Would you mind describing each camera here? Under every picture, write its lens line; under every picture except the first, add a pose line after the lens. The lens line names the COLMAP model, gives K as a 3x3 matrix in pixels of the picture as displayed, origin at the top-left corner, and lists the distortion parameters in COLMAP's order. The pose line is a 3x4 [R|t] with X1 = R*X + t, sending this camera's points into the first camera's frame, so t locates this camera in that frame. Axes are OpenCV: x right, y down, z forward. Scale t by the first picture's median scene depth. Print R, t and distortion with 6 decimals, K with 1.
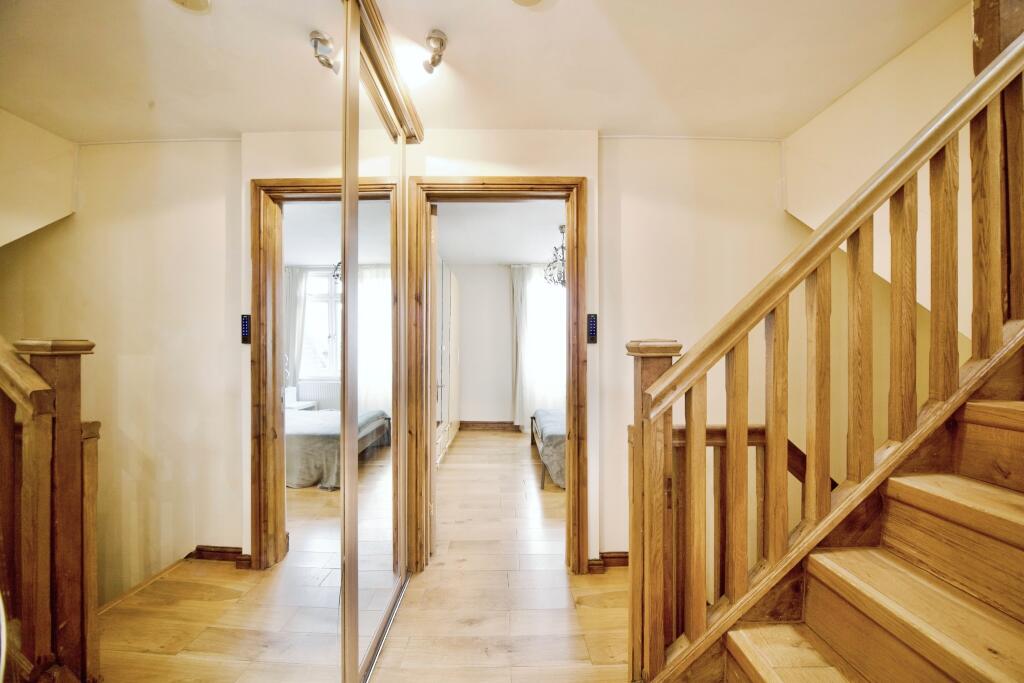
lens RADIAL K [[379.4, 0, 506.9], [0, 379.4, 344.4], [0, 0, 1]] dist [-0.001372, -0.000120]
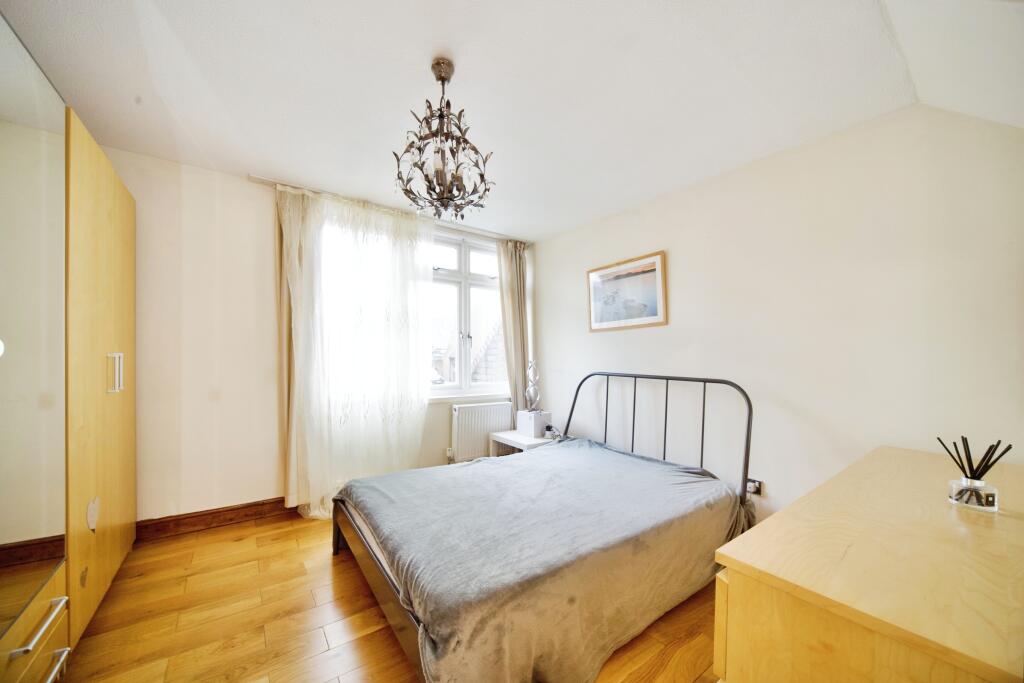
lens RADIAL K [[379.4, 0, 506.9], [0, 379.4, 344.4], [0, 0, 1]] dist [-0.001372, -0.000120]
pose [[0.818238, 0.000582, 0.574880, -0.028949], [0.002602, 0.999985, -0.004716, 0.004313], [-0.574874, 0.005354, 0.818224, 0.421780]]
